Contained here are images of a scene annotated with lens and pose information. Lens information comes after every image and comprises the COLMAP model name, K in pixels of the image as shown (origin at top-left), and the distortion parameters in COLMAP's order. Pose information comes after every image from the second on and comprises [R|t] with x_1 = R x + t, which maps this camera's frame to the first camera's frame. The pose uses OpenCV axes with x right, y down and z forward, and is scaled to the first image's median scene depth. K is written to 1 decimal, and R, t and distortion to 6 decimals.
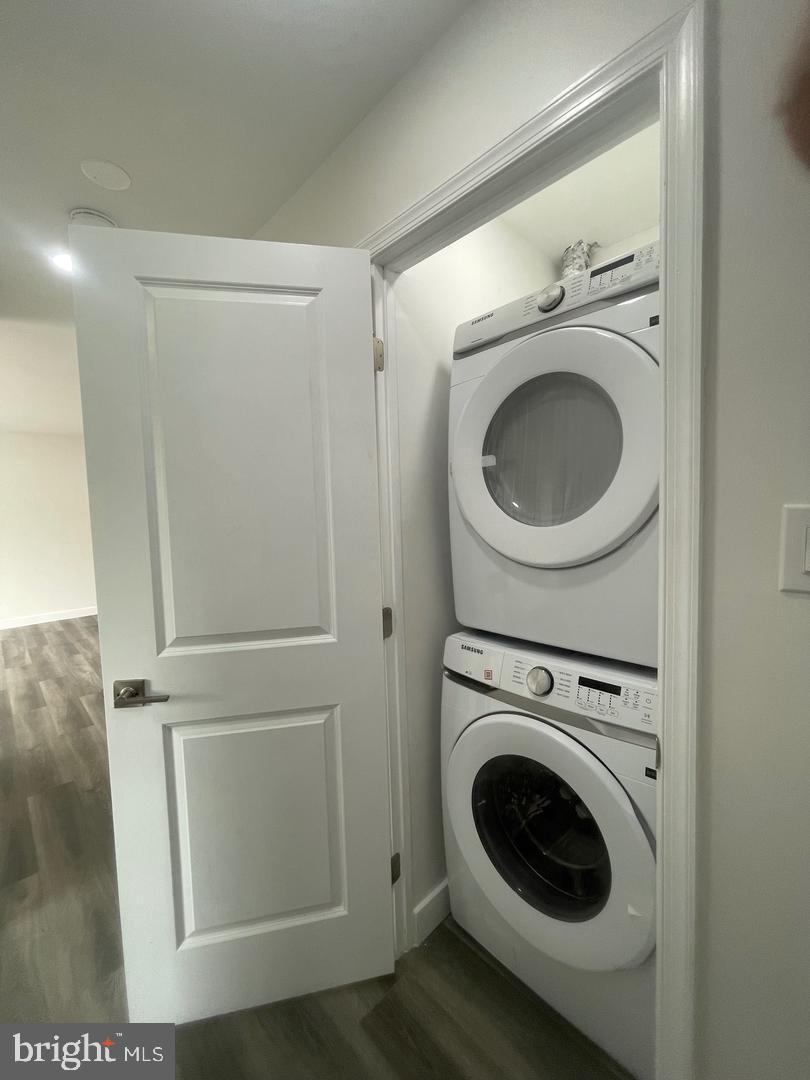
lens RADIAL K [[438.2, 0, 398.6], [0, 438.2, 541.2], [0, 0, 1]] dist [-0.003082, 0.002690]
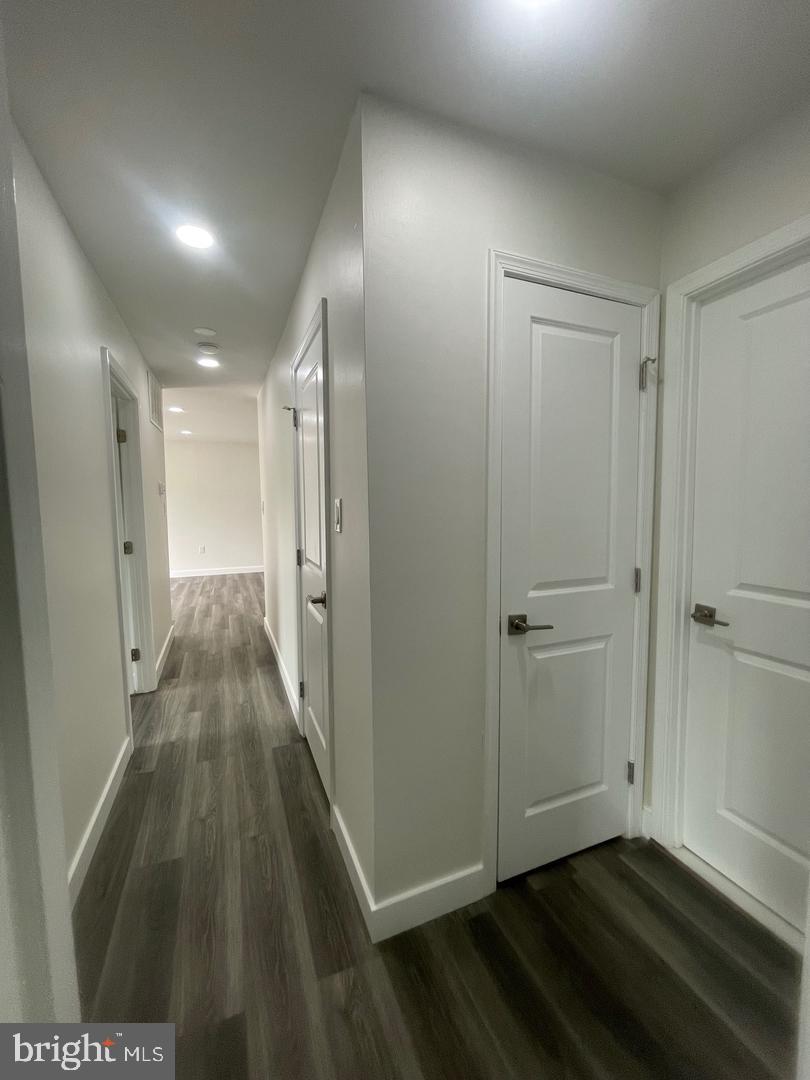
lens RADIAL K [[438.2, 0, 396.1], [0, 438.2, 542.7], [0, 0, 1]] dist [-0.003082, 0.002690]
pose [[0.925612, 0.061574, -0.373431, 0.369736], [-0.054344, 0.998075, 0.029870, 0.014610], [0.374551, -0.007354, 0.927177, -0.216962]]
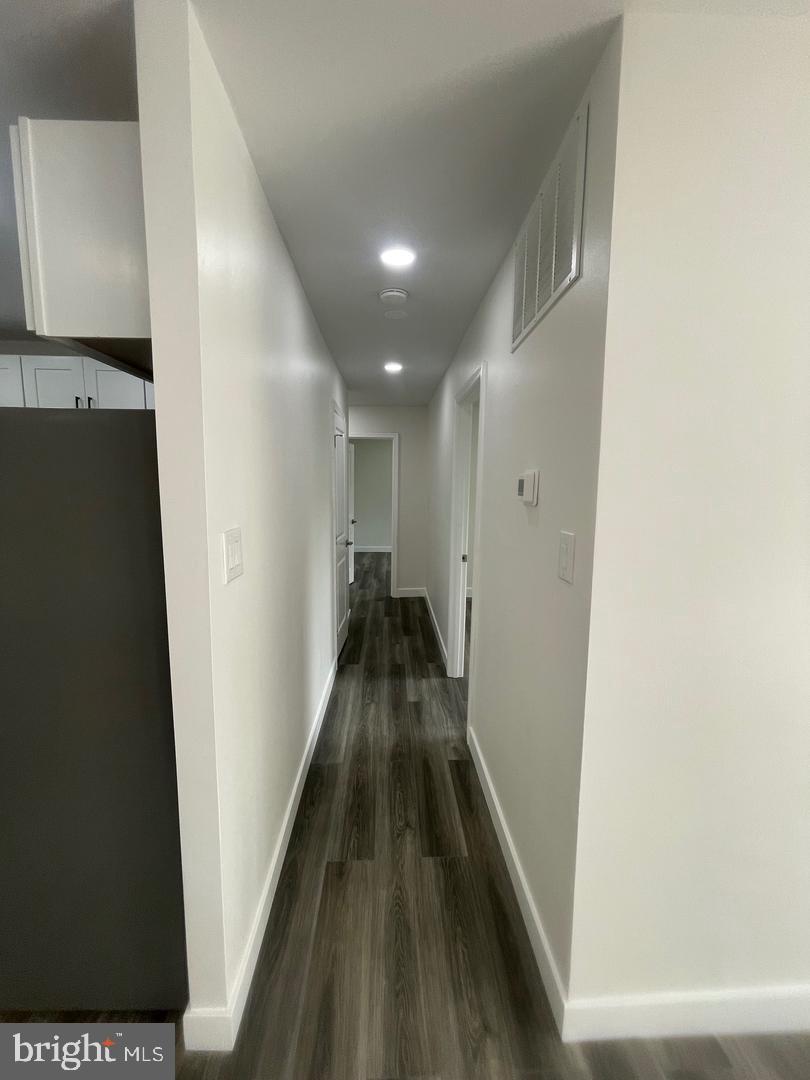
lens RADIAL K [[438.2, 0, 404.8], [0, 438.2, 538.6], [0, 0, 1]] dist [-0.003082, 0.002690]
pose [[-0.748657, -0.056415, 0.660552, -0.749936], [0.062997, 0.985810, 0.155593, -0.077281], [-0.659957, 0.158098, -0.734480, 0.939254]]
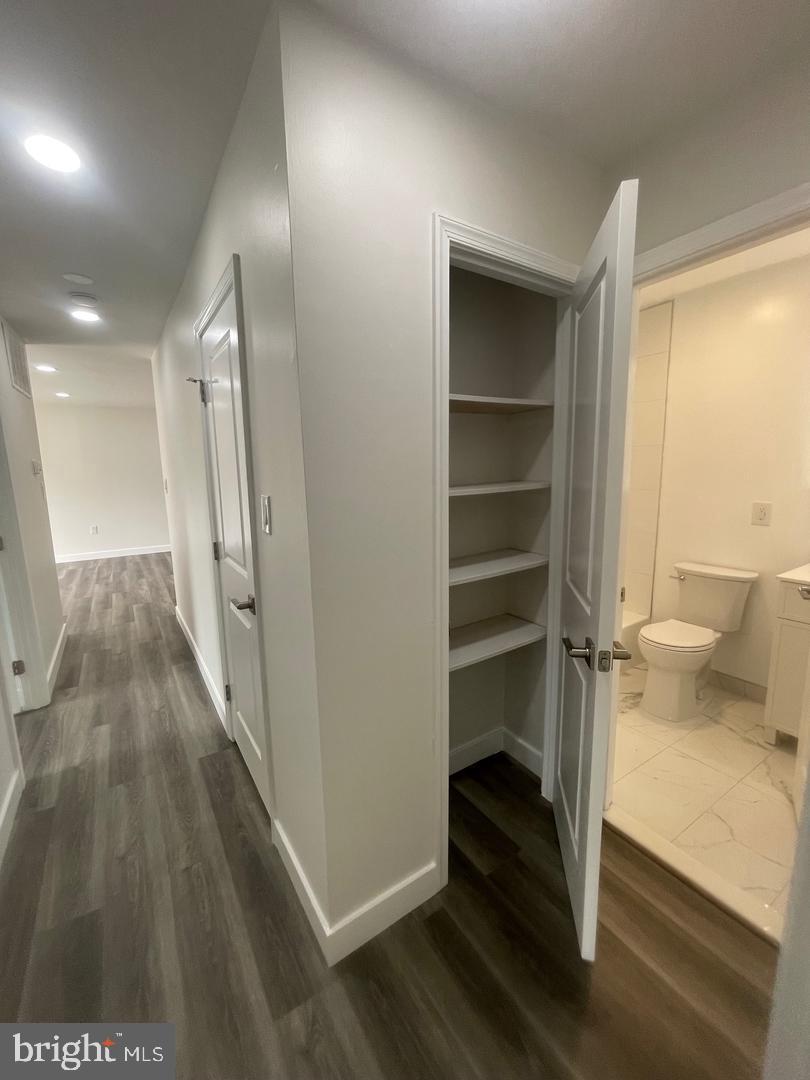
lens RADIAL K [[438.2, 0, 395.6], [0, 438.2, 540.6], [0, 0, 1]] dist [-0.003082, 0.002690]
pose [[0.980444, 0.048687, -0.190681, 0.337463], [-0.030710, 0.994896, 0.096123, -0.013183], [0.194387, -0.088388, 0.976935, -0.188687]]
